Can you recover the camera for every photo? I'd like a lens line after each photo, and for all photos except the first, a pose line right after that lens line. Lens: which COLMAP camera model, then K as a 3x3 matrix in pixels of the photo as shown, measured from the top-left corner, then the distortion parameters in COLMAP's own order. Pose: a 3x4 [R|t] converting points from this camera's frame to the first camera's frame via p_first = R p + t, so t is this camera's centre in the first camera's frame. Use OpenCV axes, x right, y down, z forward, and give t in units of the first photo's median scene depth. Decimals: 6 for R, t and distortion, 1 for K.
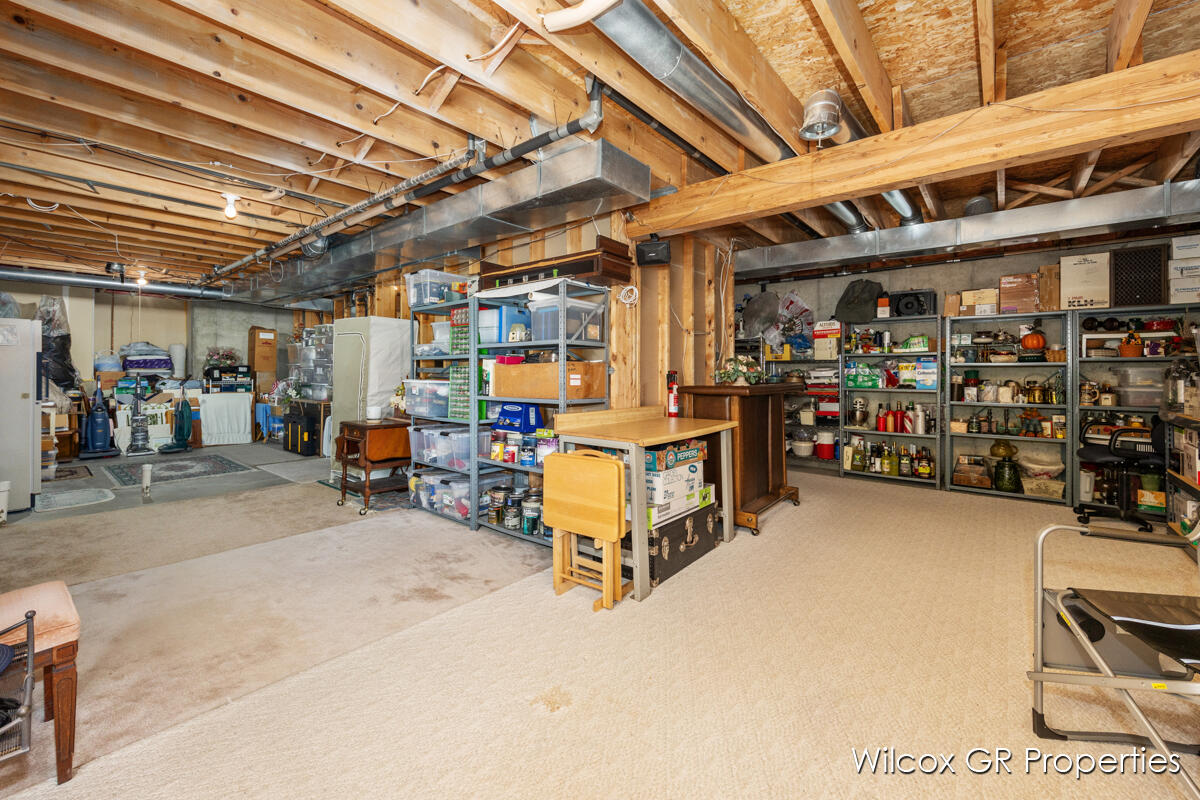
lens RADIAL K [[488.7, 0, 600.6], [0, 488.7, 365.8], [0, 0, 1]] dist [-0.003822, -0.000780]
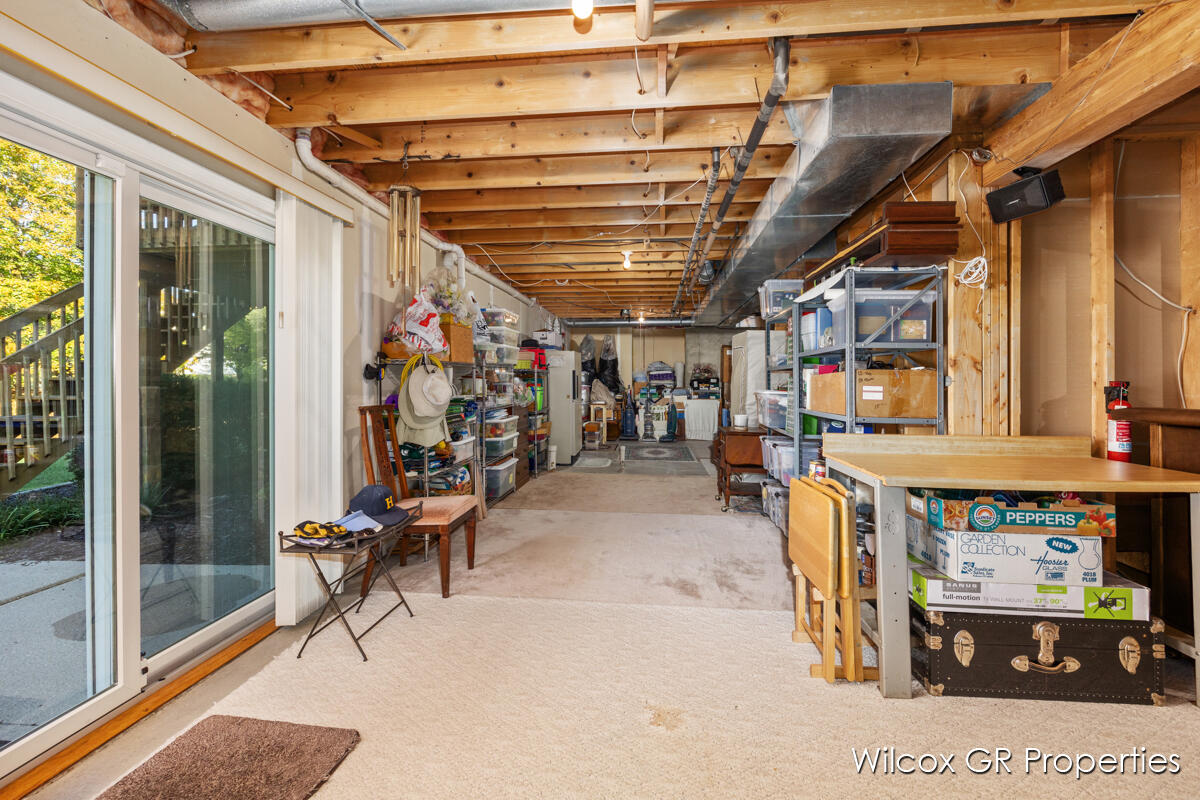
lens RADIAL K [[488.7, 0, 602.4], [0, 488.7, 380.5], [0, 0, 1]] dist [-0.003822, -0.000780]
pose [[0.557598, -0.001846, -0.830109, 0.330529], [0.007411, 0.999969, 0.002754, 0.003325], [0.830078, -0.007687, 0.557595, 0.182111]]
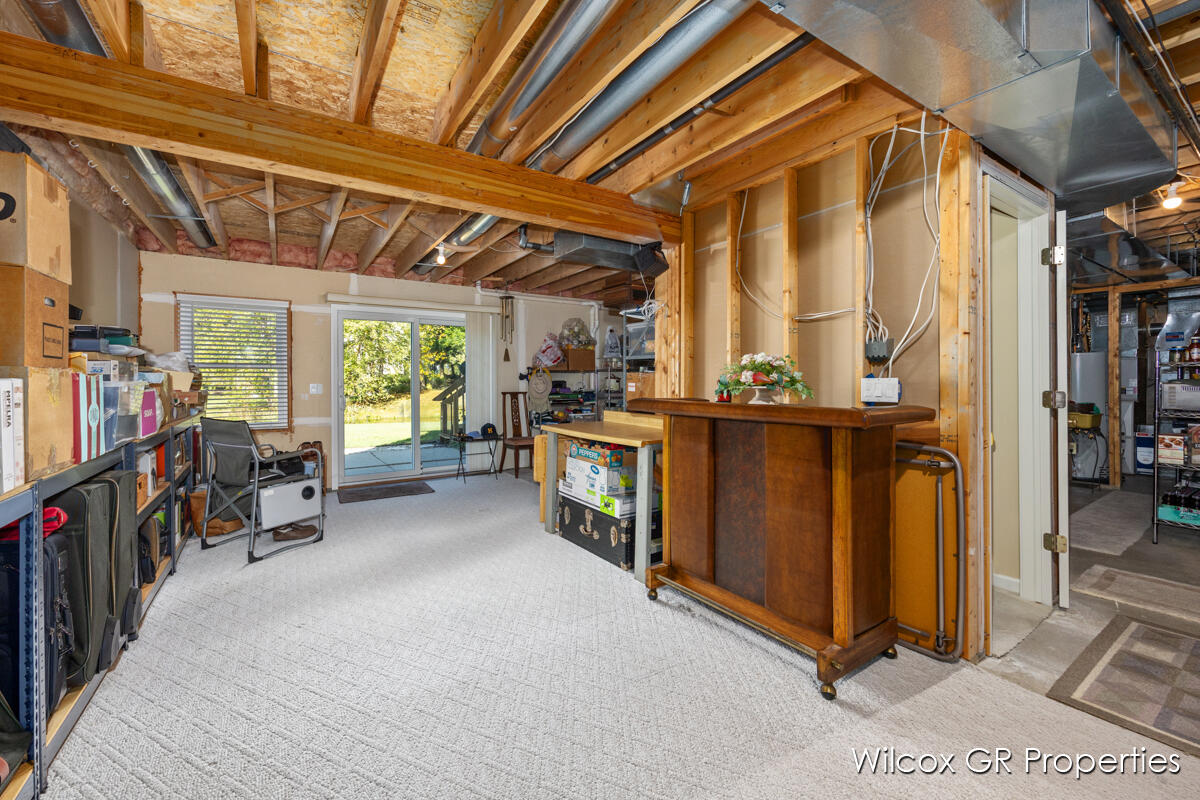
lens RADIAL K [[488.7, 0, 606.0], [0, 488.7, 378.7], [0, 0, 1]] dist [-0.003822, -0.000780]
pose [[-0.287229, -0.002095, -0.957860, 1.100215], [0.013444, 0.999890, -0.006218, 0.012671], [0.957768, -0.014663, -0.287170, 1.199139]]
